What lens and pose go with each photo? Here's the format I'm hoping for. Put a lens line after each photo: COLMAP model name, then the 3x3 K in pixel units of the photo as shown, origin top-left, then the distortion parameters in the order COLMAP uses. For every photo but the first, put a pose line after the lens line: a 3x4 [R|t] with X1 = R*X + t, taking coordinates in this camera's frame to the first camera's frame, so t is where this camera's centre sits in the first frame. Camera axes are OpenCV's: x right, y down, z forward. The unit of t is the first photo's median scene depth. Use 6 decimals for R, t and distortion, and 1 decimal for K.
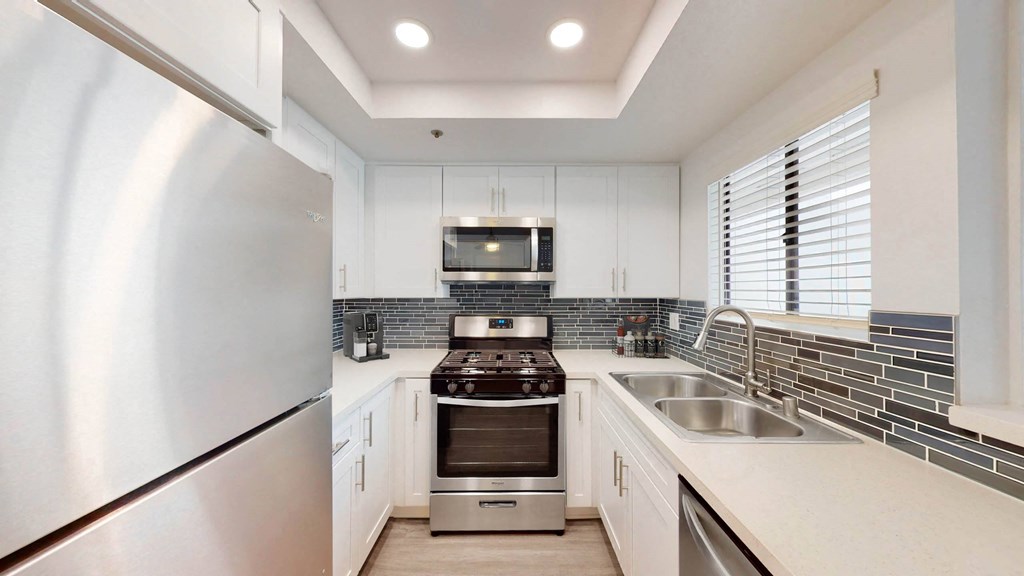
lens RADIAL K [[490.1, 0, 512.0], [0, 490.1, 288.0], [0, 0, 1]] dist [-0.000052, 0.000057]
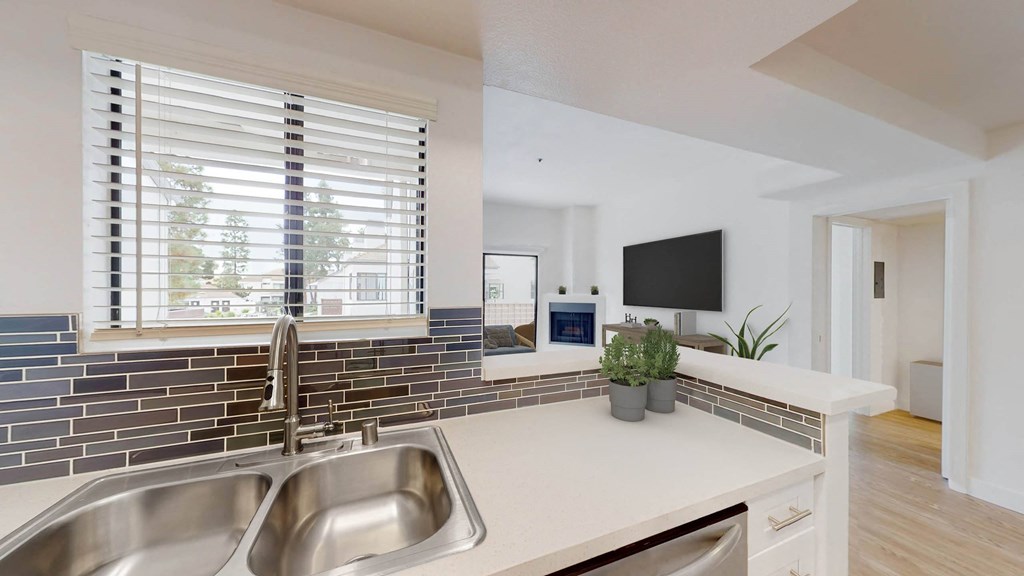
lens RADIAL K [[308.3, 0, 512.0], [0, 308.3, 288.0], [0, 0, 1]] dist [-0.000324, -0.000007]
pose [[-0.369293, 0.003193, 0.929307, 0.005676], [-0.007838, 0.999948, -0.006550, 0.003719], [-0.929280, -0.009703, -0.369249, 0.993272]]
